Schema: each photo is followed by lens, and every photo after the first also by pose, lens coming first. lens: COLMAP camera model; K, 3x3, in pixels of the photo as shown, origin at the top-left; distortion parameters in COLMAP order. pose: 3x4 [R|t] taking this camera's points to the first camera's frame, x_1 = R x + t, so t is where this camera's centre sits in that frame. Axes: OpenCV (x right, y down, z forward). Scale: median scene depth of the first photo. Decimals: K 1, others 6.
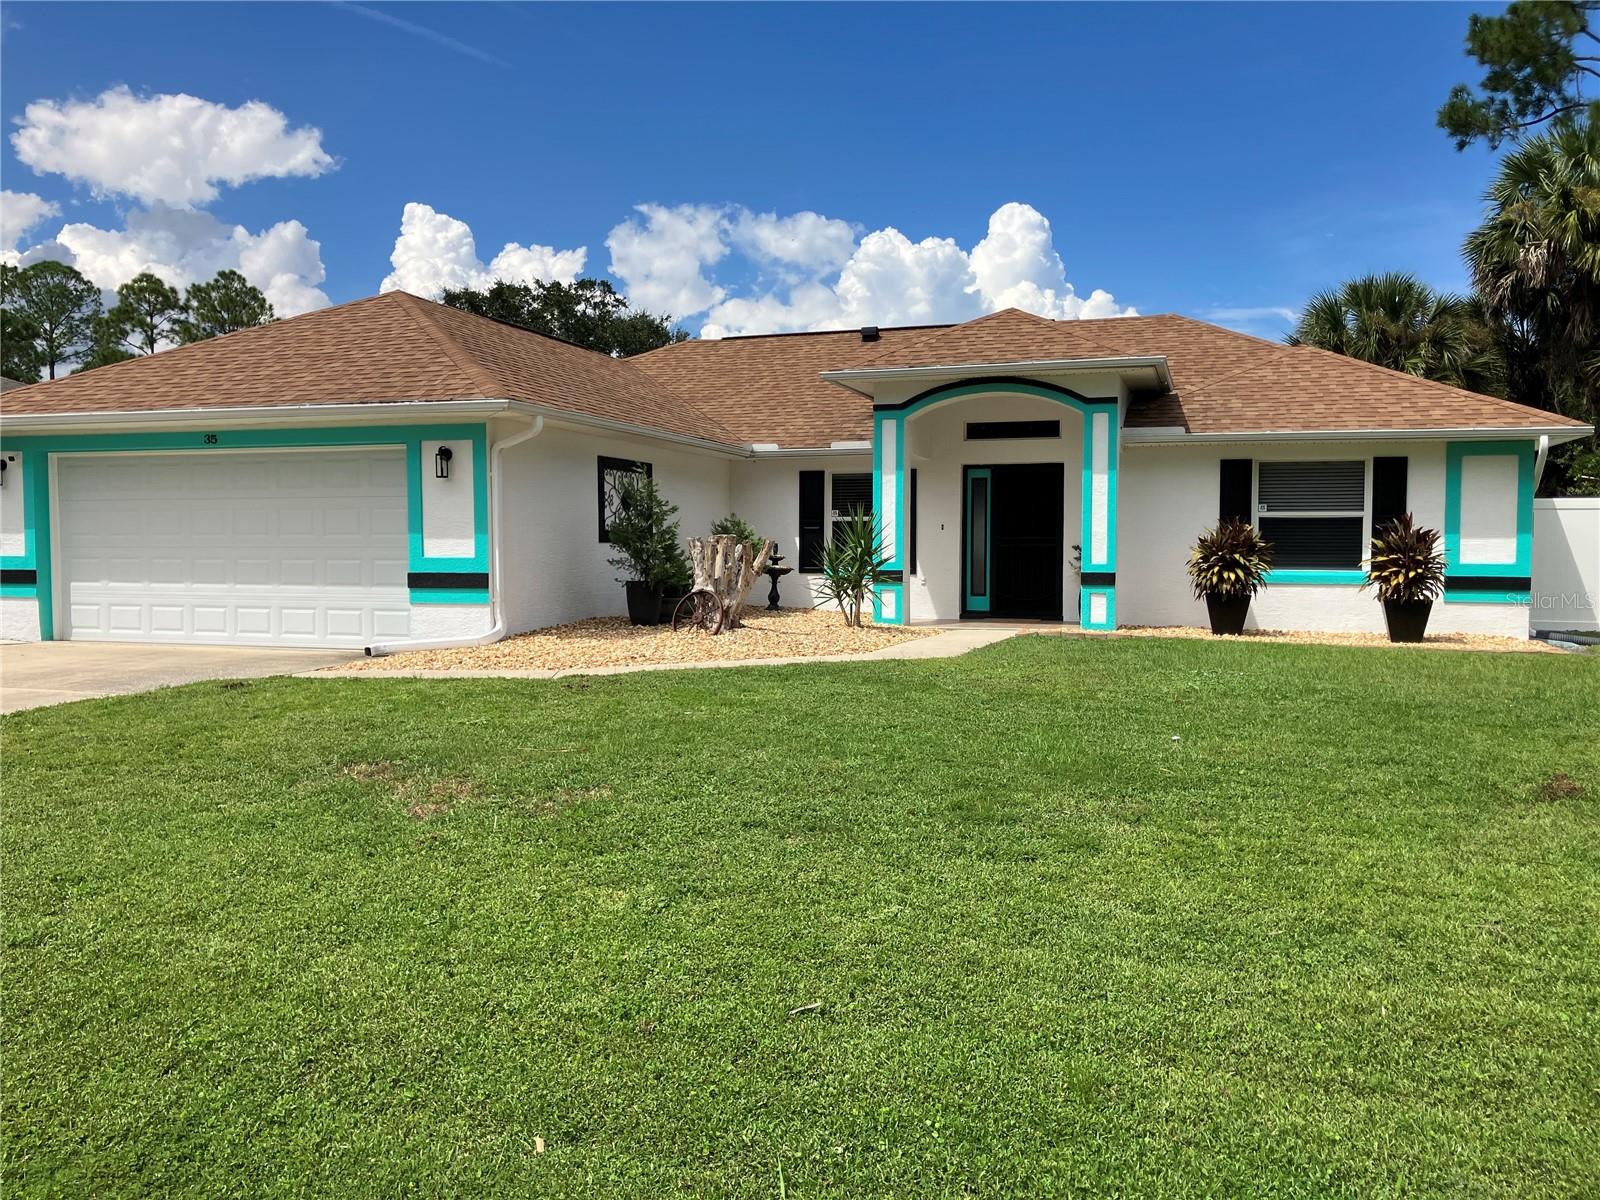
lens RADIAL K [[1296.0, 0, 800.0], [0, 1296.0, 600.0], [0, 0, 1]] dist [0.078630, -0.117127]
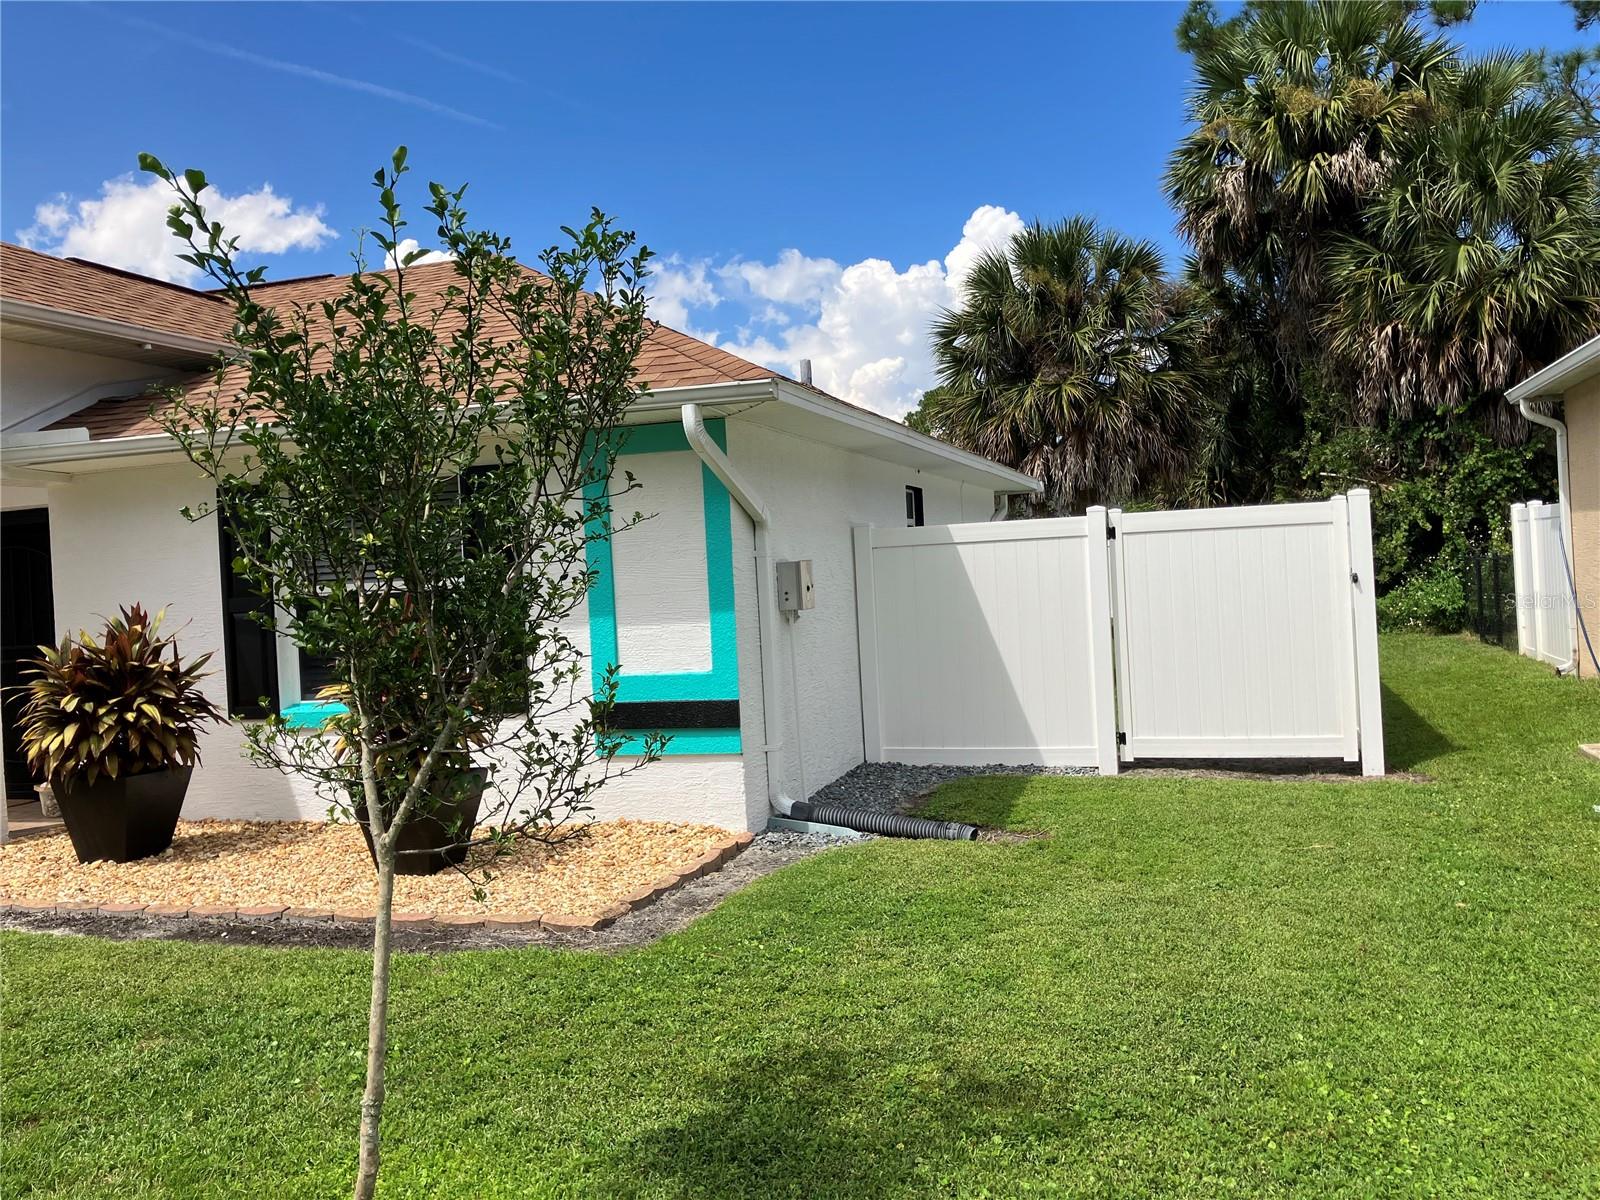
lens RADIAL K [[1301.8, 0, 800.3], [0, 1301.8, 563.7], [0, 0, 1]] dist [0.000250, 0.001656]
pose [[0.998368, -0.056271, -0.009712, 0.535645], [0.055639, 0.996865, -0.056253, -0.035927], [0.012847, 0.055620, 0.998369, 0.476343]]
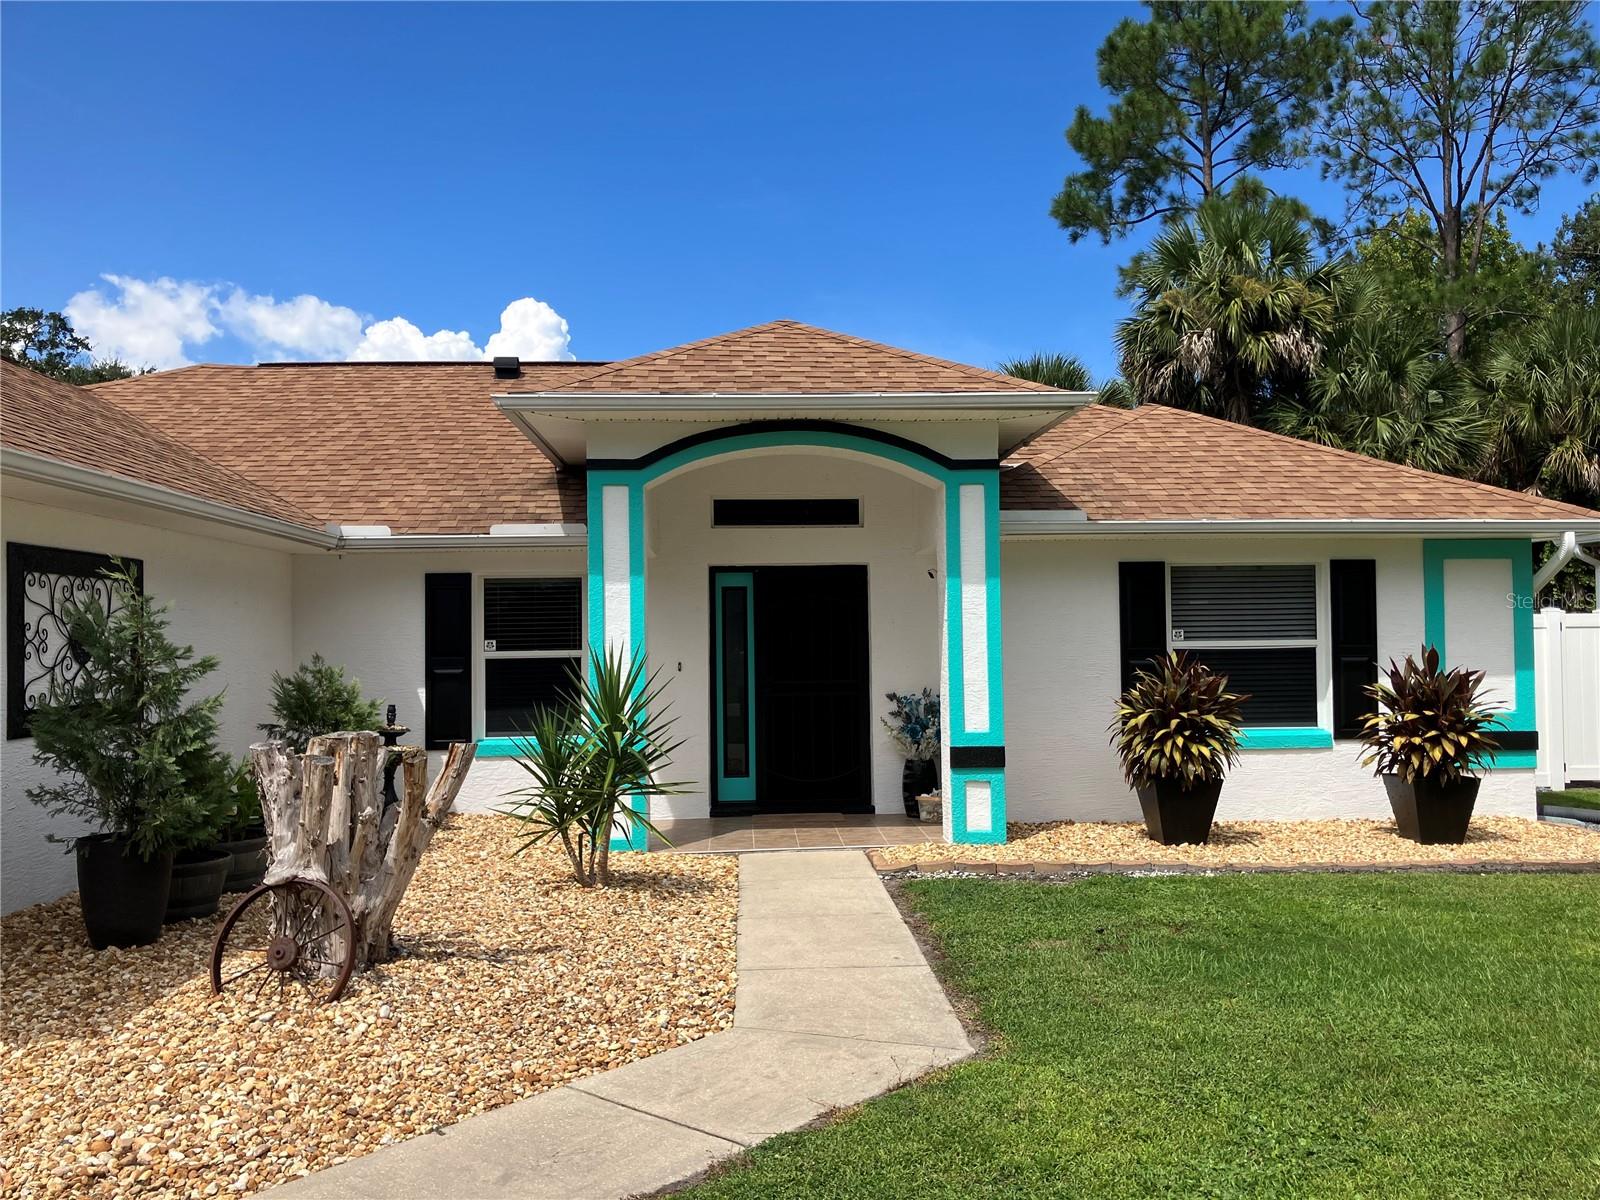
lens RADIAL K [[1298.0, 0, 800.0], [0, 1298.0, 600.0], [0, 0, 1]] dist [0.024943, 0.007361]
pose [[0.934190, -0.004265, 0.356751, -0.056542], [0.030984, 0.997121, -0.069212, -0.046662], [-0.355429, 0.075710, 0.931632, 0.439596]]
